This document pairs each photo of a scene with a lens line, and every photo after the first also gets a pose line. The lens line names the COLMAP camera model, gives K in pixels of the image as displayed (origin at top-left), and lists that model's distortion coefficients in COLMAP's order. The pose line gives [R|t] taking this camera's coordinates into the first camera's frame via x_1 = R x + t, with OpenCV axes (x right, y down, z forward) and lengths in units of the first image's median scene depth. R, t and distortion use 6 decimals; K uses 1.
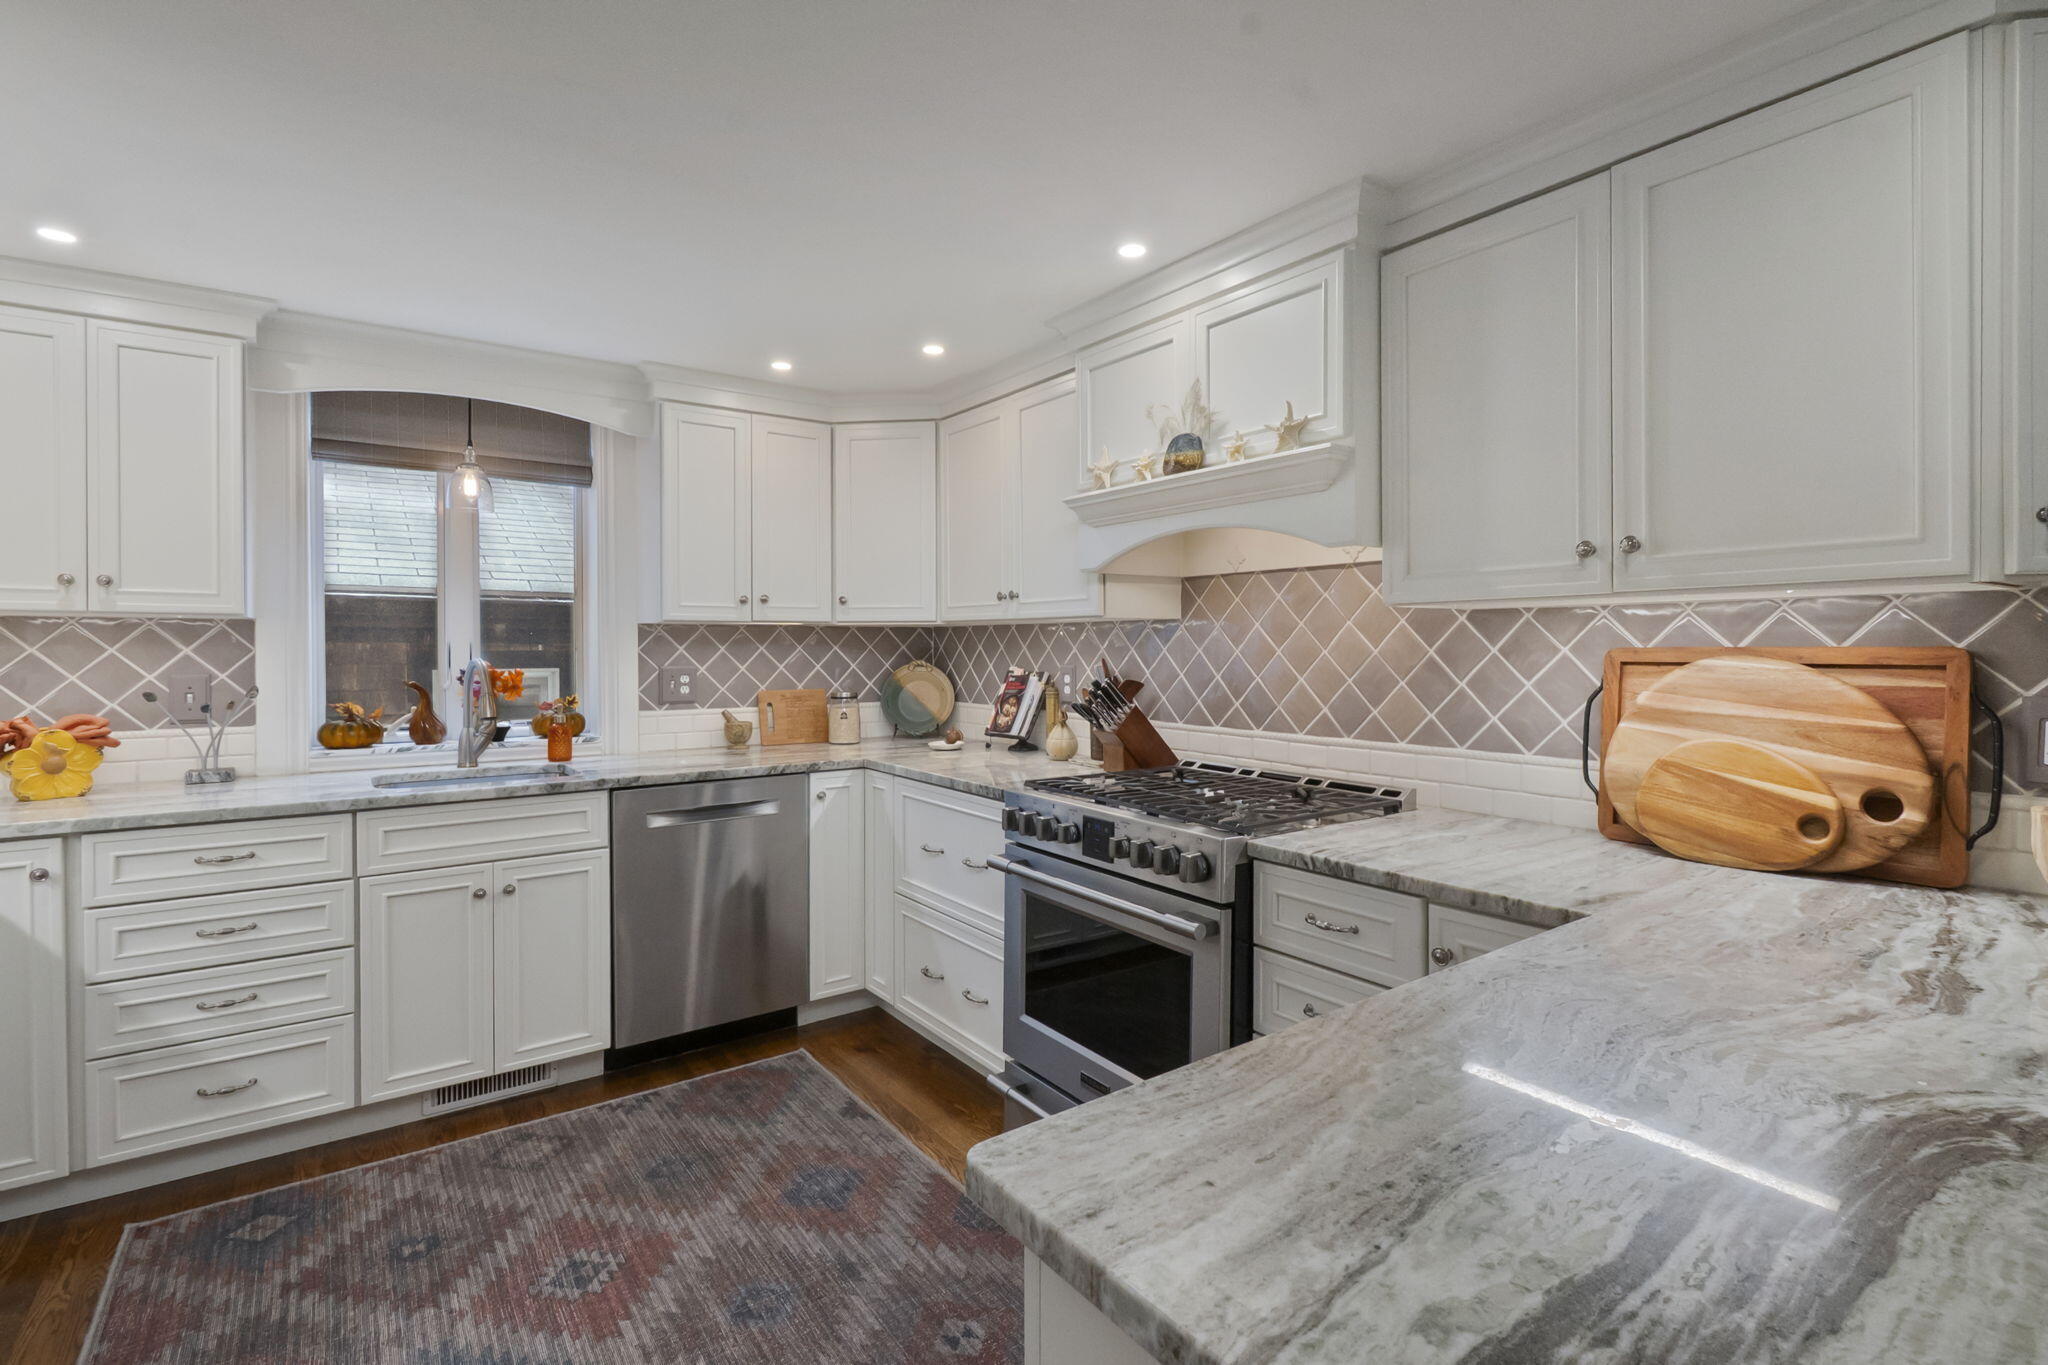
lens RADIAL K [[959.6, 0, 1037.2], [0, 959.6, 652.4], [0, 0, 1]] dist [0.006395, -0.004443]
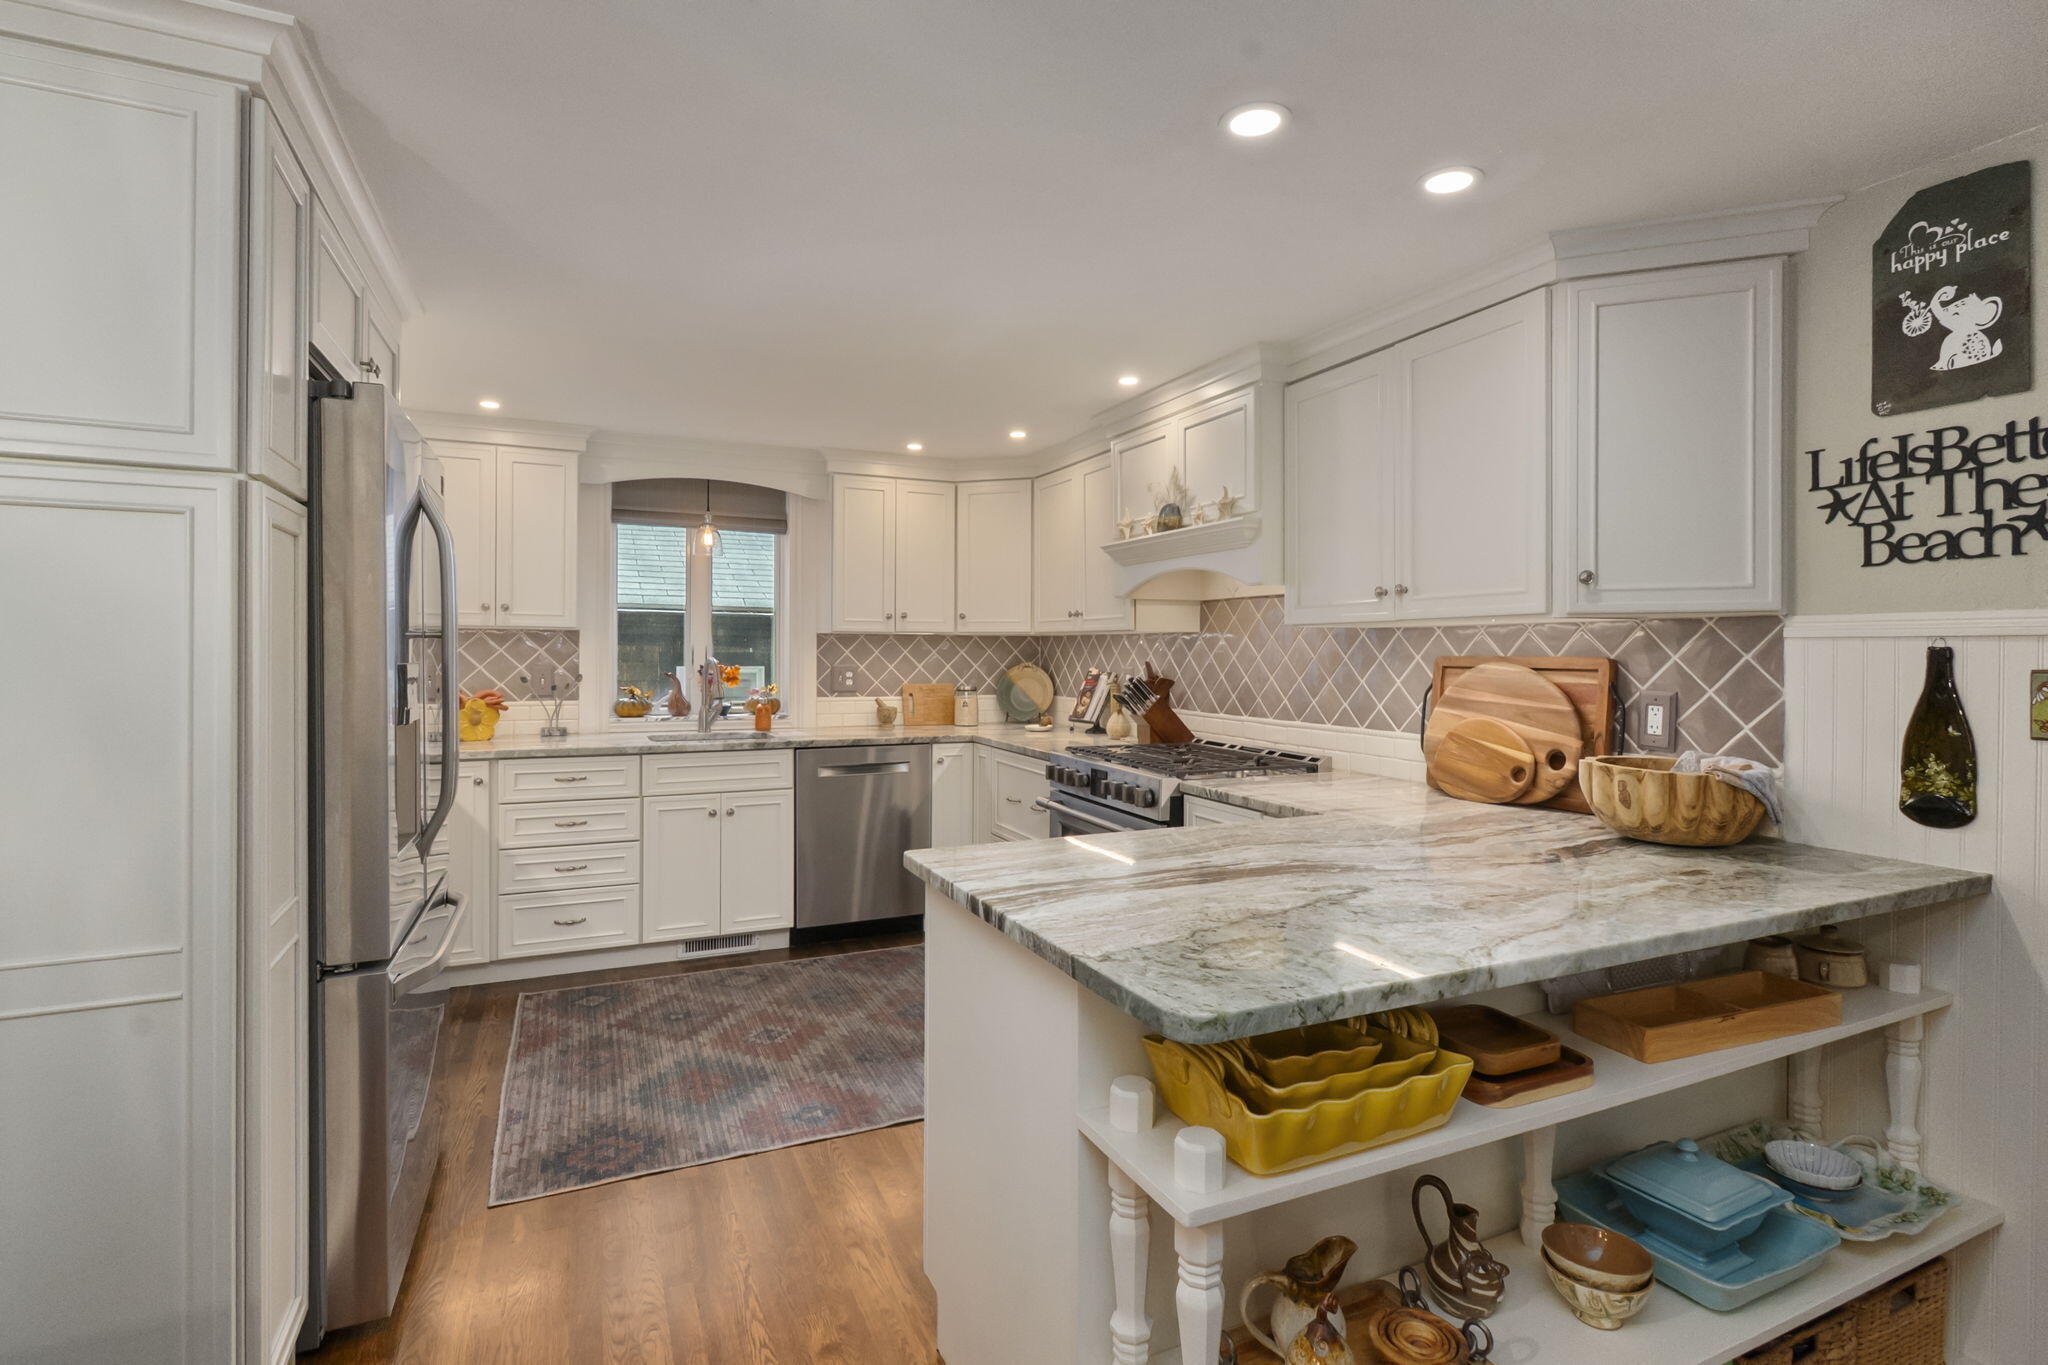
lens RADIAL K [[986.9, 0, 1026.5], [0, 986.9, 653.4], [0, 0, 1]] dist [0.001354, -0.000685]
pose [[0.979104, 0.008094, -0.203201, 0.227160], [-0.008881, 0.999956, -0.002960, 0.000497], [0.203168, 0.004703, 0.979133, -0.441580]]
